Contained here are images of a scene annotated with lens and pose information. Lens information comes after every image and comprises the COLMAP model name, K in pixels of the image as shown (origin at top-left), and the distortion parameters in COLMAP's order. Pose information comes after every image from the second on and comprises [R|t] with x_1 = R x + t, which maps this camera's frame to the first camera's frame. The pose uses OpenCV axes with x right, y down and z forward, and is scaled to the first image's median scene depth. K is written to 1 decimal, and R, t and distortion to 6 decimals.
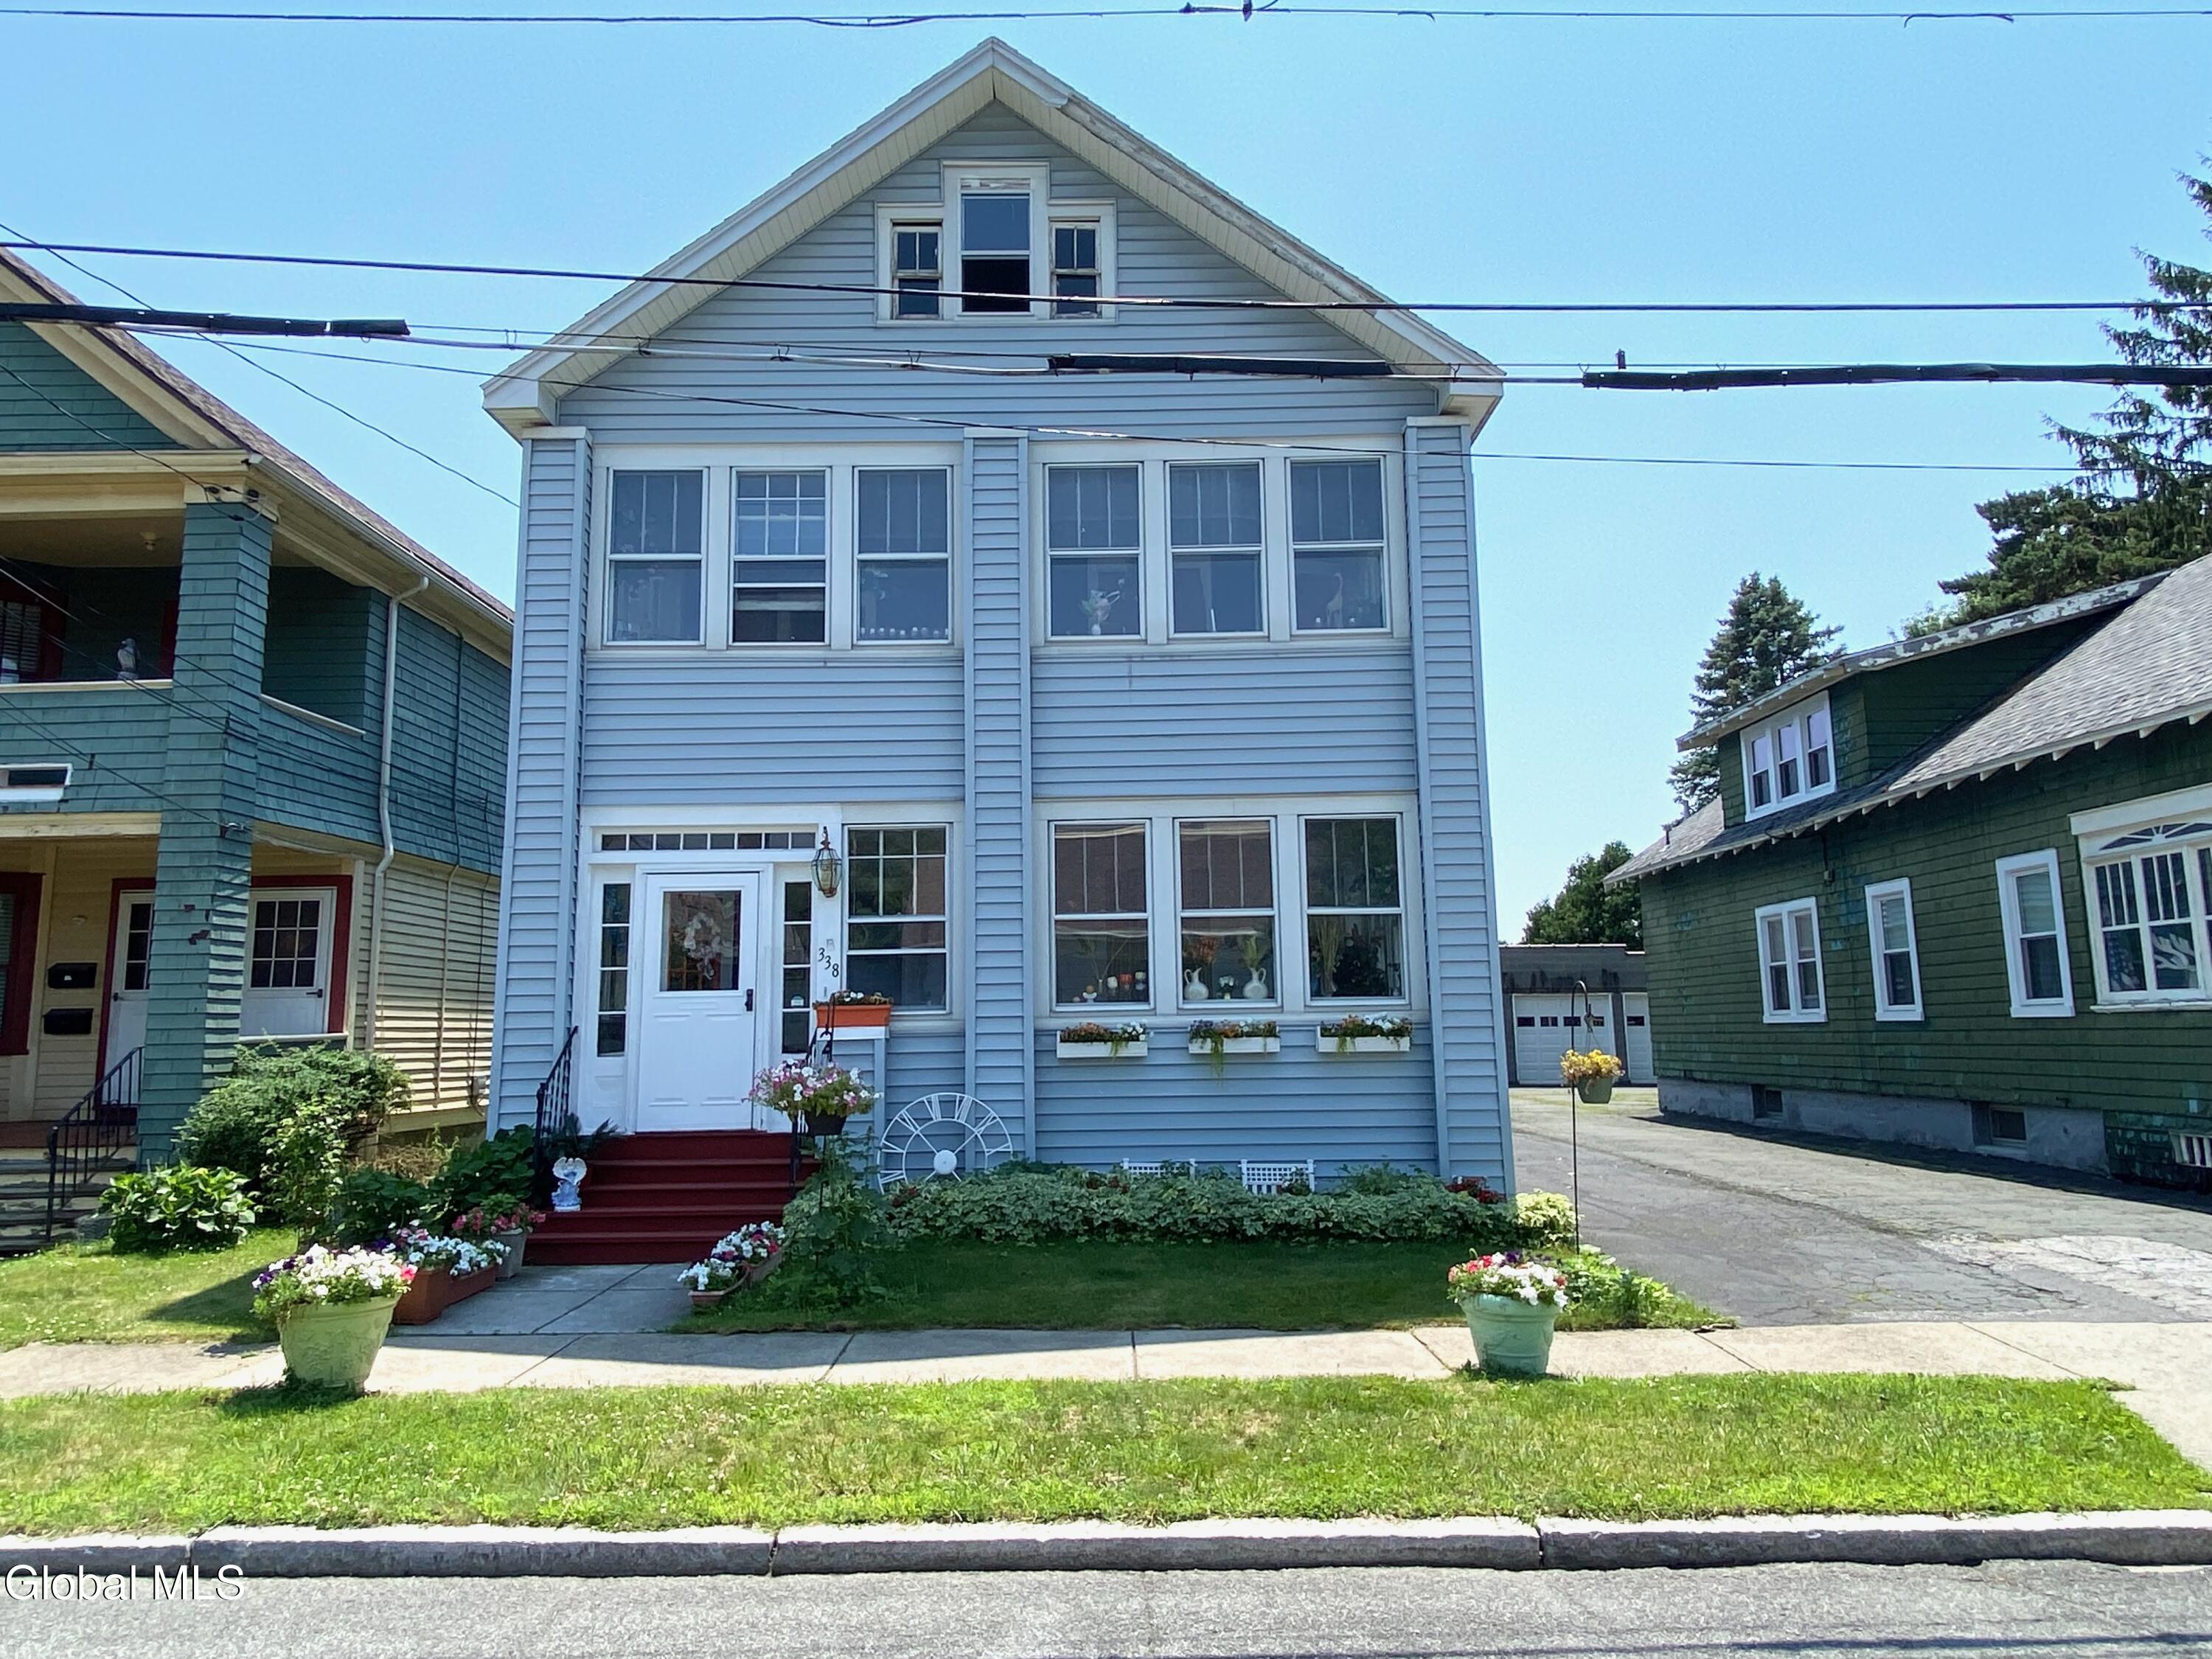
lens RADIAL K [[1417.1, 0, 1105.3], [0, 1417.1, 815.1], [0, 0, 1]] dist [0.055514, -0.093758]
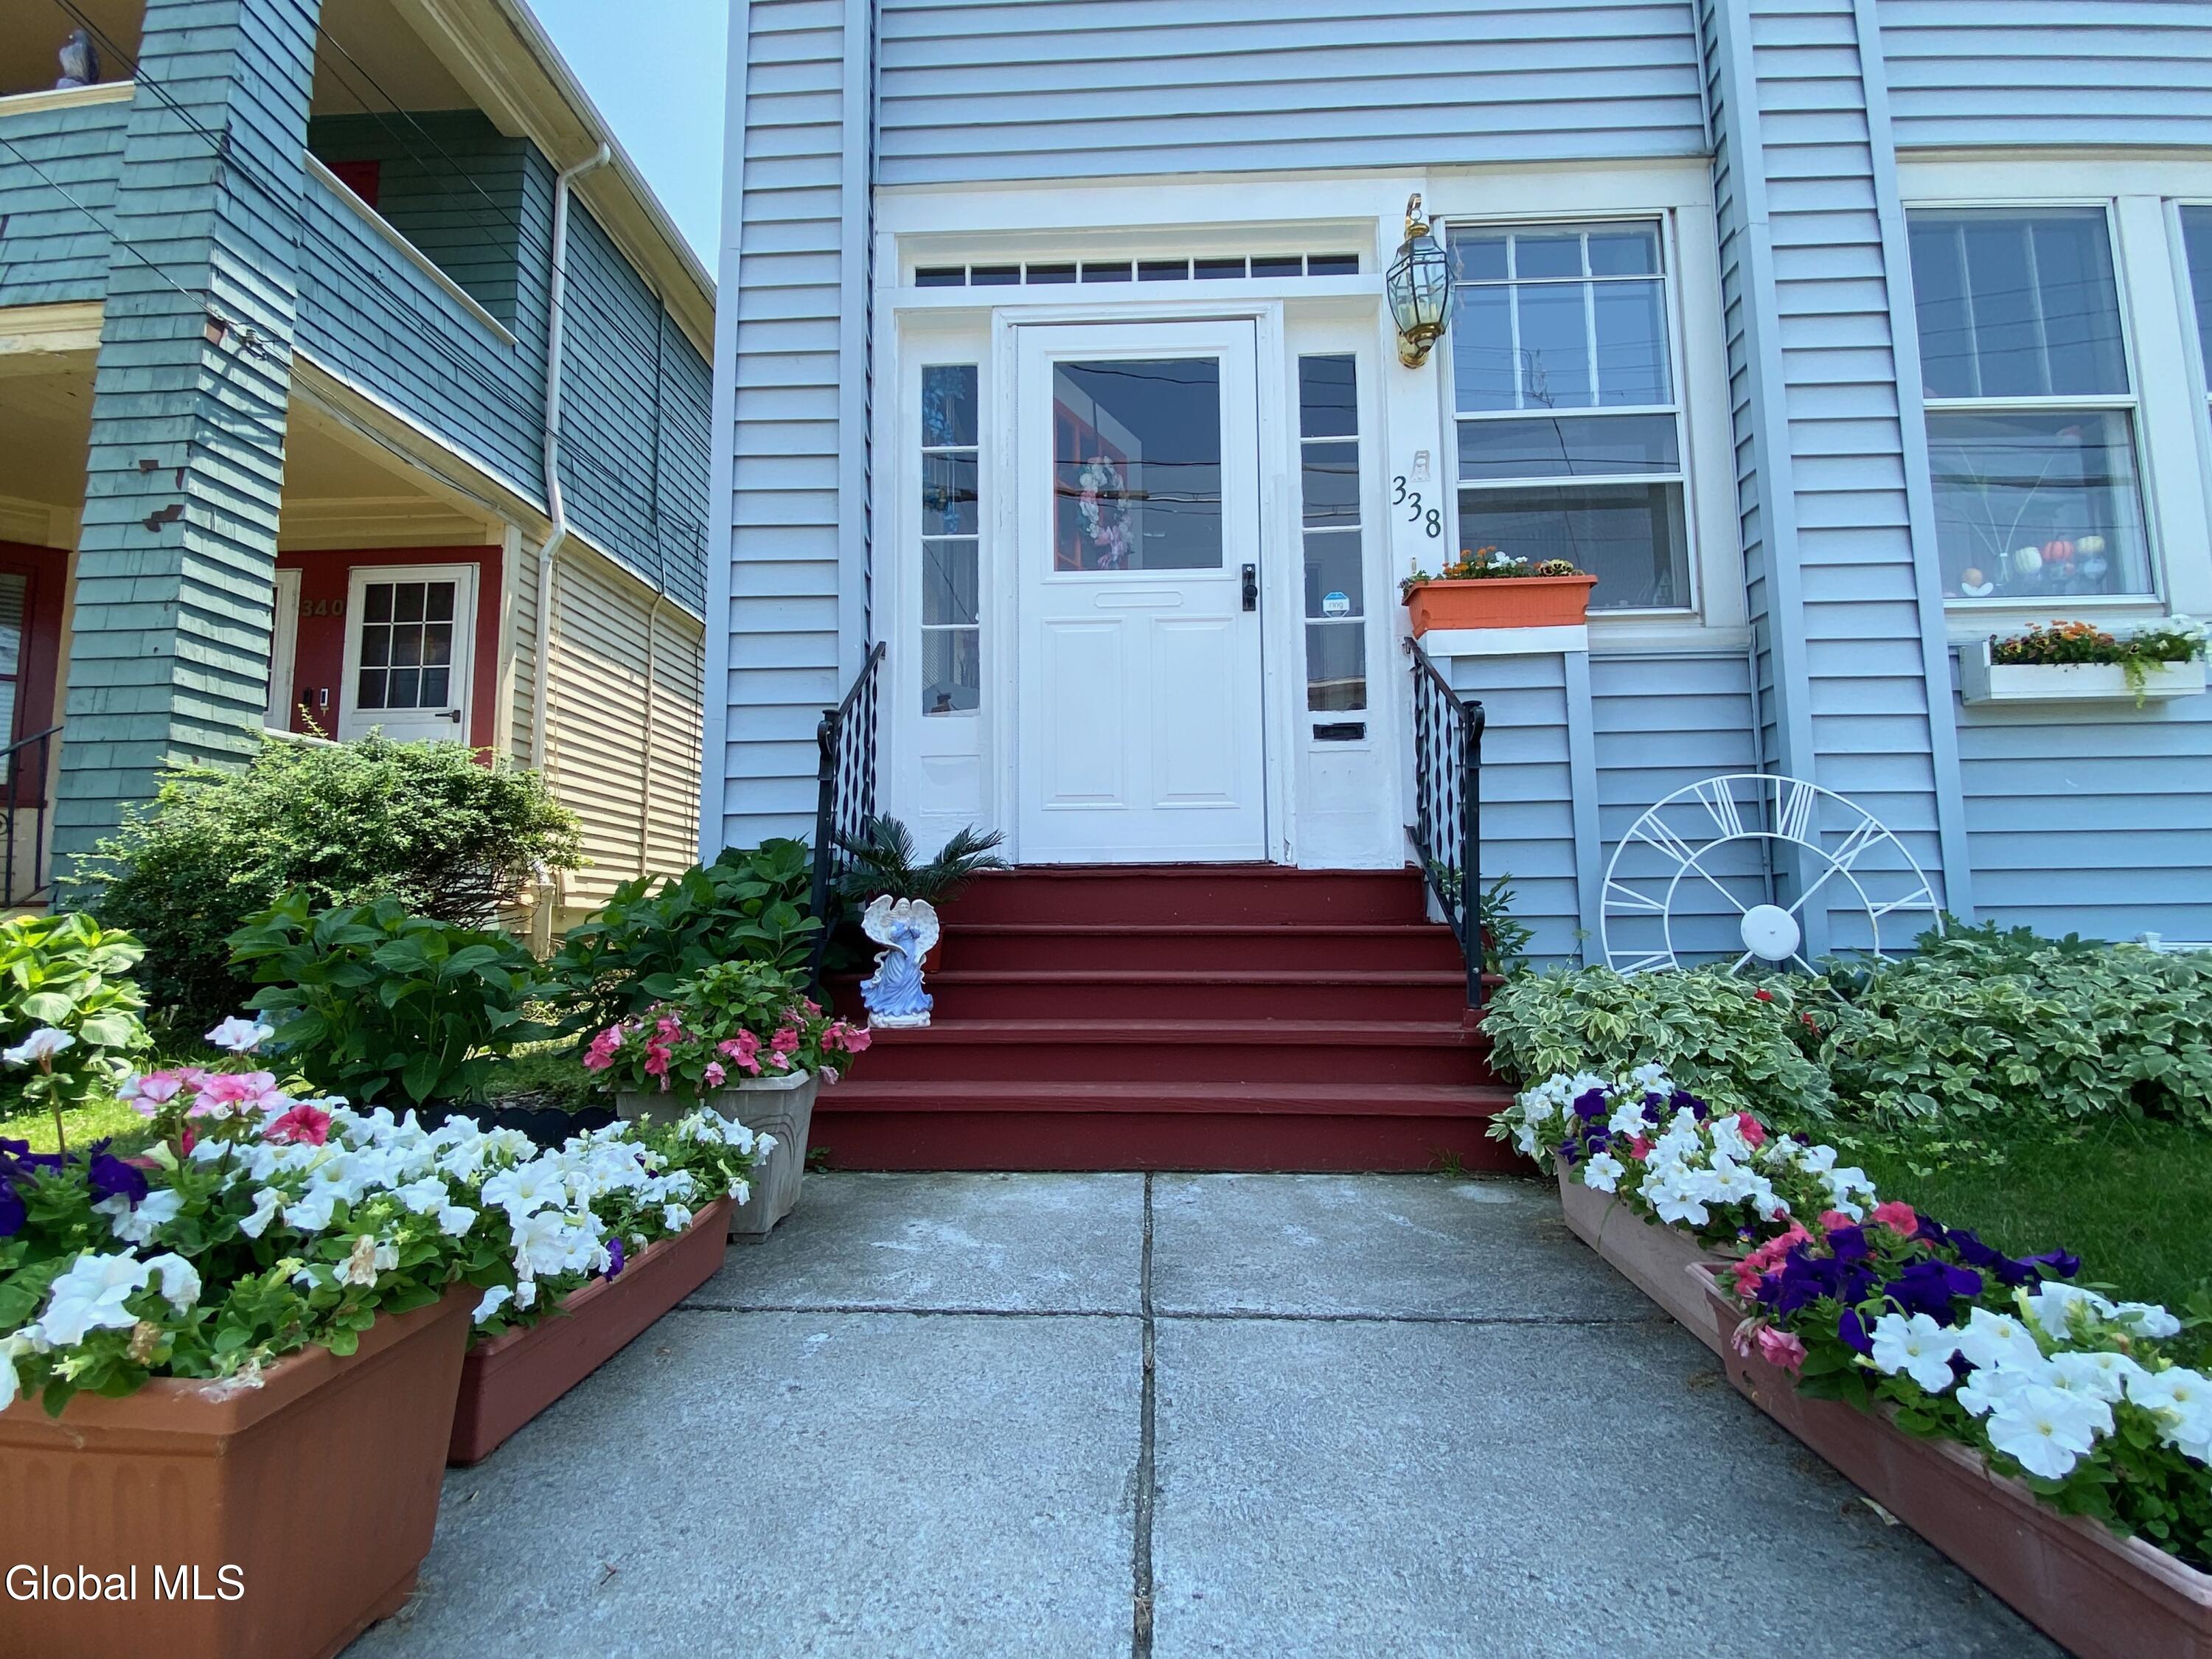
lens RADIAL K [[1070.3, 0, 1093.5], [0, 1070.3, 827.6], [0, 0, 1]] dist [0.055029, -0.054653]
pose [[0.997671, 0.000483, -0.068212, -0.274204], [0.003541, 0.998260, 0.058868, 0.185392], [0.068122, -0.058972, 0.995933, 0.643029]]
